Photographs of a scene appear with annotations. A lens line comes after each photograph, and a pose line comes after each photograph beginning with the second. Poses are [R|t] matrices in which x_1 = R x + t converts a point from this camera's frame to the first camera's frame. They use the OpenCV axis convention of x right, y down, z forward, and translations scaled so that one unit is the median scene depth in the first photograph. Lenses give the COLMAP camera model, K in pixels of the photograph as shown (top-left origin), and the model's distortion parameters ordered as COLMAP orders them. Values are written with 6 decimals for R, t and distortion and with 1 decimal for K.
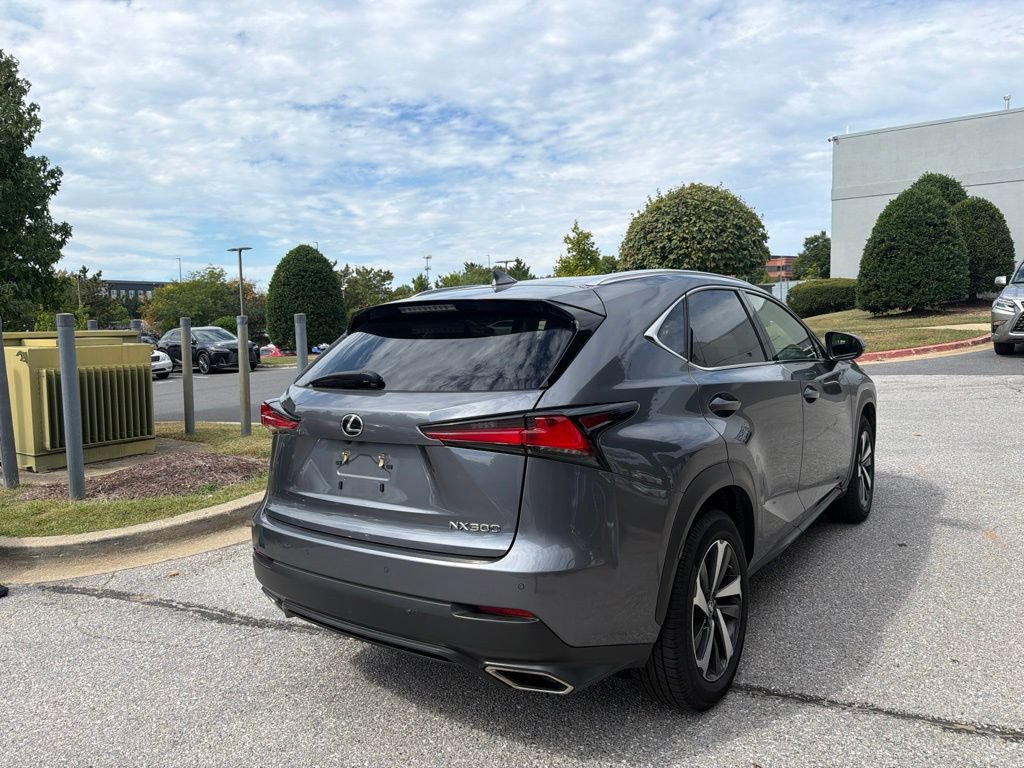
lens RADIAL K [[724.4, 0, 521.0], [0, 724.4, 390.6], [0, 0, 1]] dist [0.019912, -0.025335]
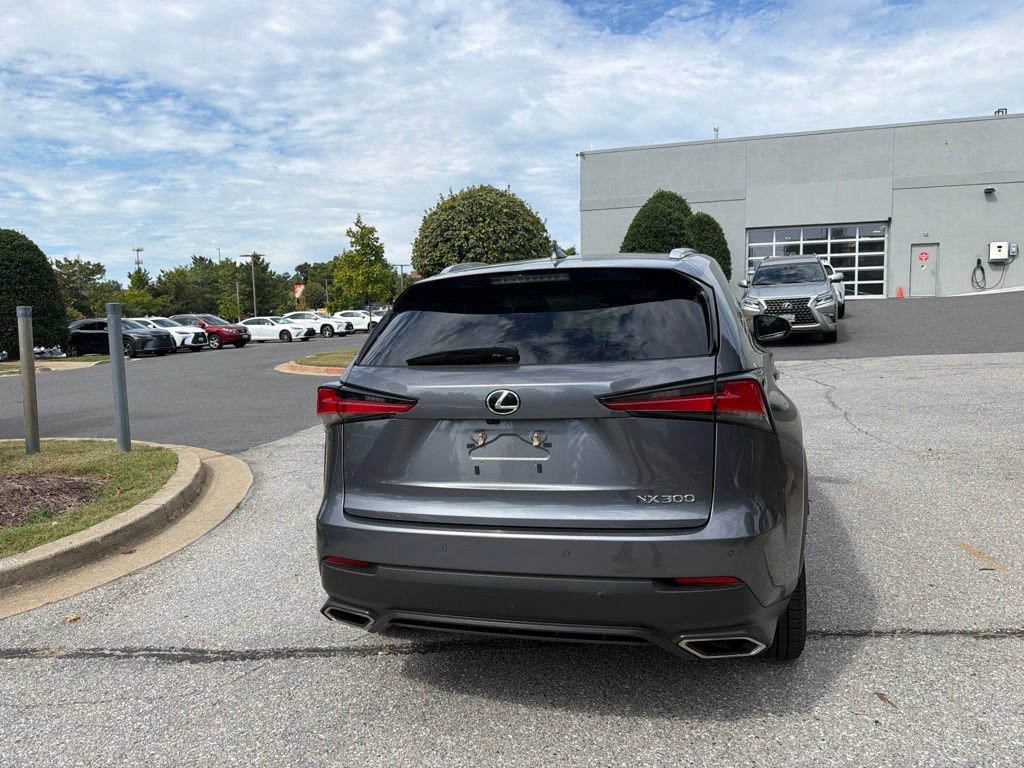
lens RADIAL K [[724.4, 0, 521.8], [0, 724.4, 387.3], [0, 0, 1]] dist [0.019912, -0.025335]
pose [[0.936936, -0.033750, 0.347868, -0.161647], [0.035903, 0.999355, 0.000258, 0.009149], [-0.347652, 0.012248, 0.937543, 0.043383]]
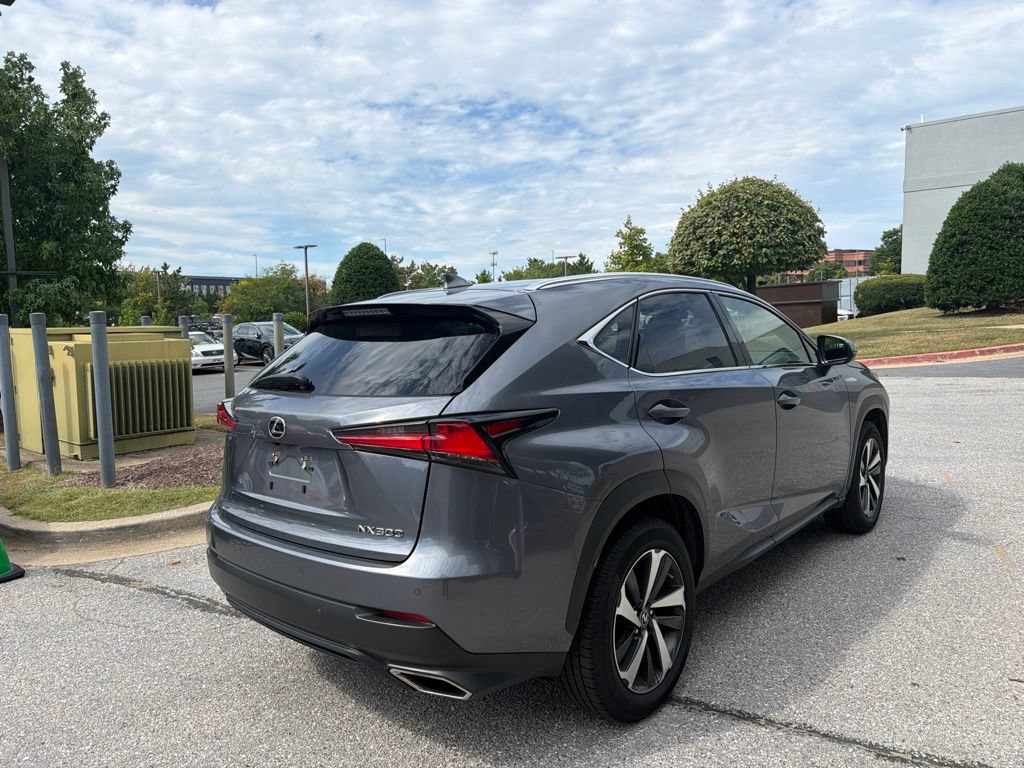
lens RADIAL K [[724.4, 0, 520.8], [0, 724.4, 391.0], [0, 0, 1]] dist [0.019912, -0.025335]
pose [[0.995743, 0.013870, -0.091121, 0.061655], [-0.013249, 0.999885, 0.007423, -0.004625], [0.091214, -0.006184, 0.995812, 0.002993]]
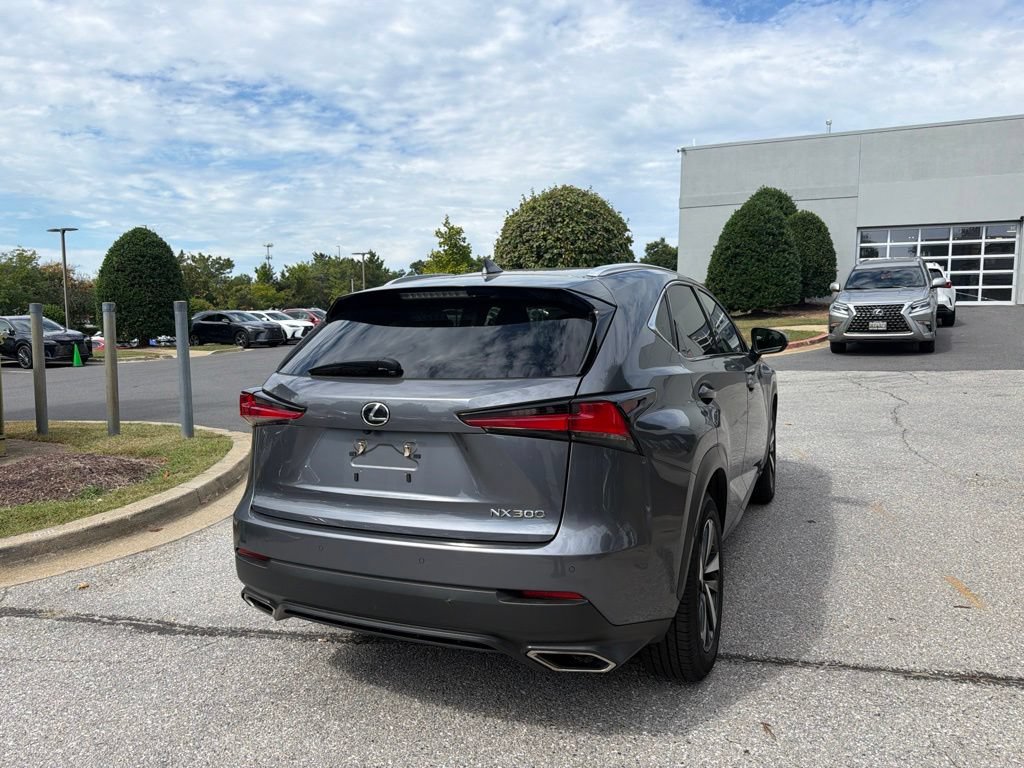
lens RADIAL K [[724.4, 0, 521.5], [0, 724.4, 397.5], [0, 0, 1]] dist [0.019912, -0.025335]
pose [[0.978691, -0.004522, 0.205288, -0.073723], [0.001607, 0.999896, 0.014367, 0.003833], [-0.205332, -0.013731, 0.978596, 0.006165]]
